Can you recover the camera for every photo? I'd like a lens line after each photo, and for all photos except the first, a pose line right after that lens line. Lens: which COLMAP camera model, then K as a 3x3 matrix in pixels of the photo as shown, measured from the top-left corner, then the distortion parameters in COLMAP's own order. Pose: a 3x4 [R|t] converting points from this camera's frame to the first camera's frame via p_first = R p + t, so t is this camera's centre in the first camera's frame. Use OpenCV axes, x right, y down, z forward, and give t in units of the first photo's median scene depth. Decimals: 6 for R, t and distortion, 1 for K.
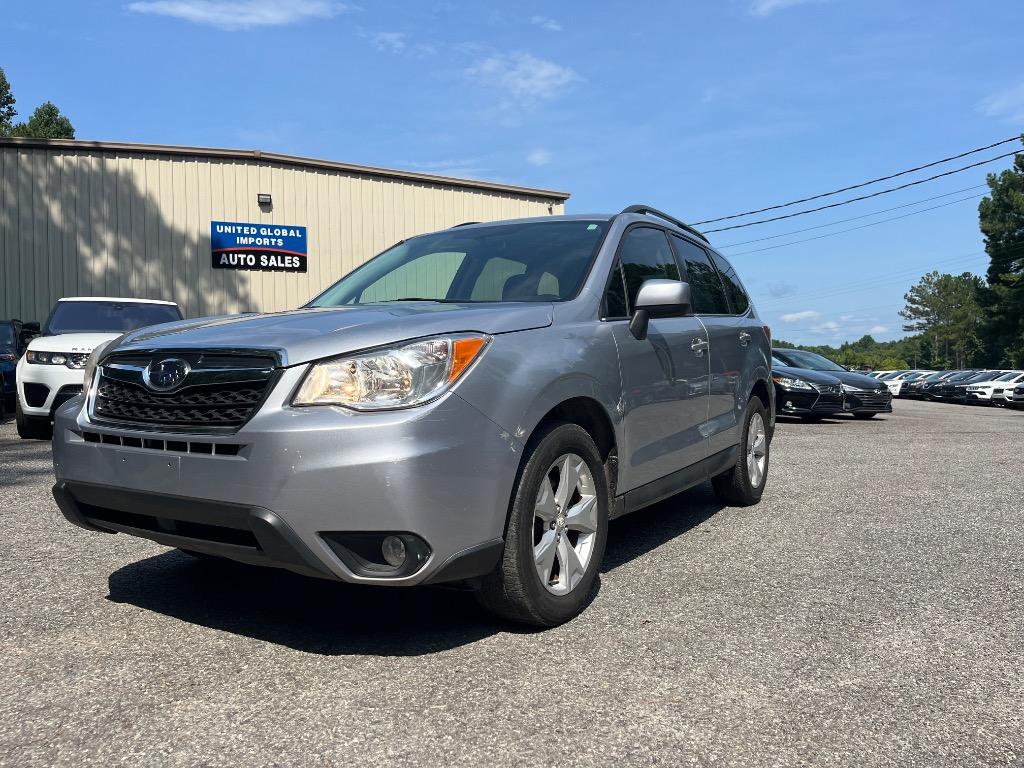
lens RADIAL K [[759.0, 0, 496.0], [0, 759.0, 385.3], [0, 0, 1]] dist [0.063167, -0.084070]
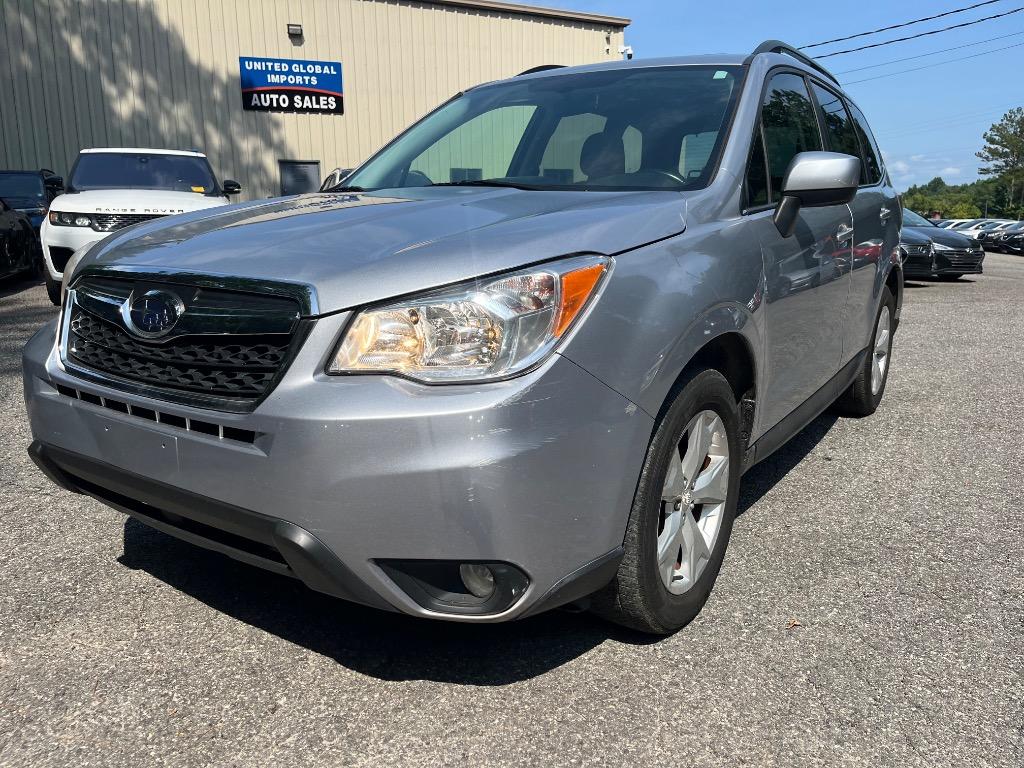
lens RADIAL K [[759.0, 0, 498.2], [0, 759.0, 384.8], [0, 0, 1]] dist [0.063167, -0.084070]
pose [[0.998581, 0.013177, -0.051602, -0.046984], [-0.002743, 0.980349, 0.197253, -0.058808], [0.053188, -0.196831, 0.978994, 0.199351]]
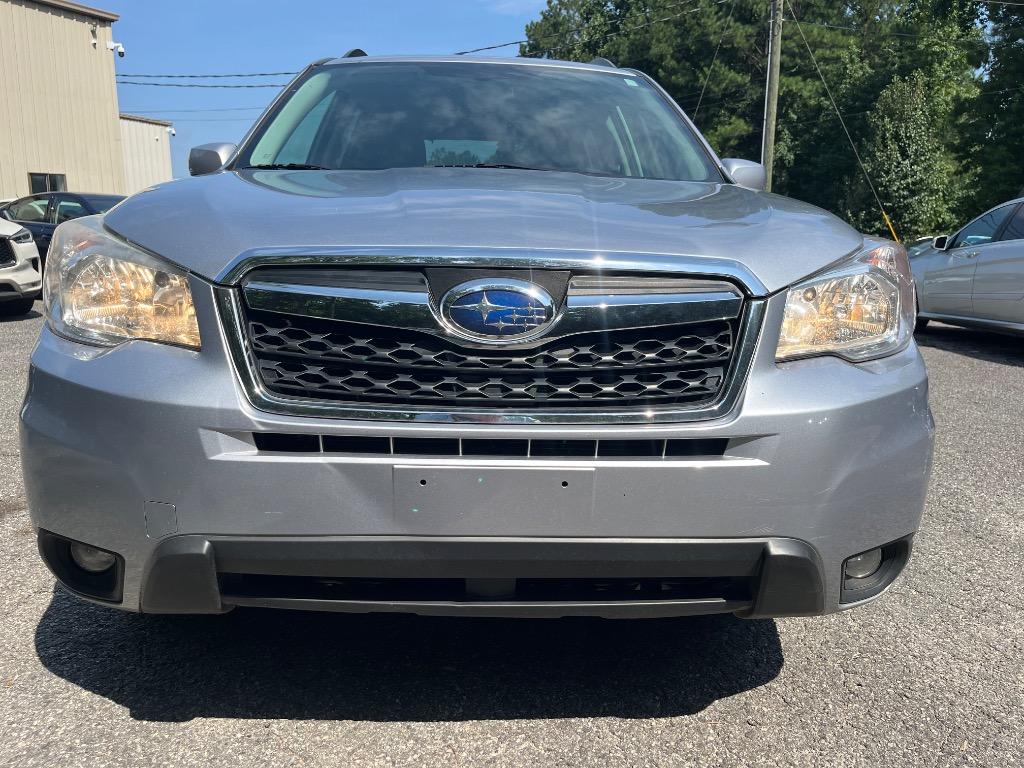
lens RADIAL K [[759.0, 0, 512.2], [0, 759.0, 385.3], [0, 0, 1]] dist [0.063167, -0.084070]
pose [[0.837506, -0.096093, 0.537912, -0.446447], [-0.000510, 0.984278, 0.176627, -0.034600], [-0.546427, -0.148201, 0.824290, 0.367504]]
